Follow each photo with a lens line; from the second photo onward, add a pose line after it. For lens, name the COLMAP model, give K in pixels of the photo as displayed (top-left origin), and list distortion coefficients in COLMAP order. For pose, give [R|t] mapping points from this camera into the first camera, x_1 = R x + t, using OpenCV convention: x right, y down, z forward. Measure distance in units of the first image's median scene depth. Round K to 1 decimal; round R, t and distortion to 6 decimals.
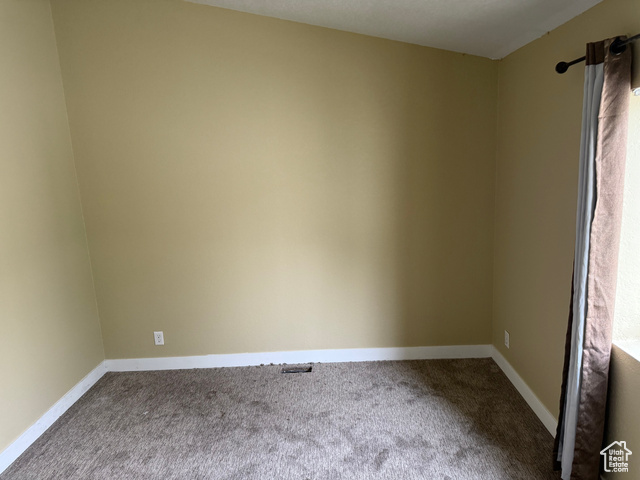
lens RADIAL K [[452.1, 0, 320.0], [0, 452.1, 240.0], [0, 0, 1]] dist [0.107059, -0.140100]
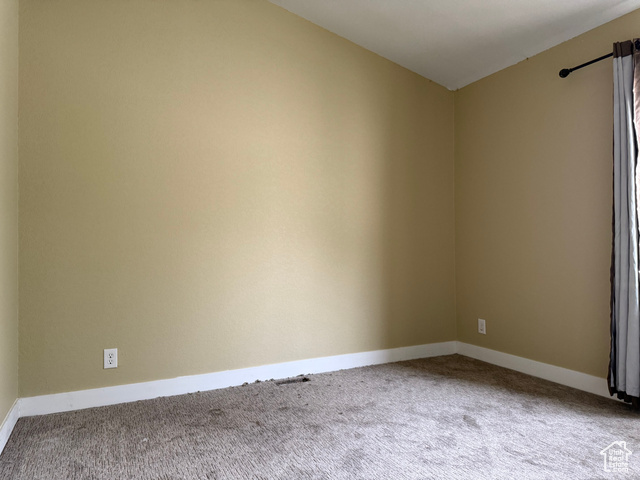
lens RADIAL K [[452.1, 0, 320.0], [0, 452.1, 240.0], [0, 0, 1]] dist [0.107059, -0.140100]
pose [[0.882048, 0.054453, 0.468002, -0.513593], [0.050544, 0.976631, -0.208894, 0.250352], [-0.468441, 0.207909, 0.858683, 0.218156]]
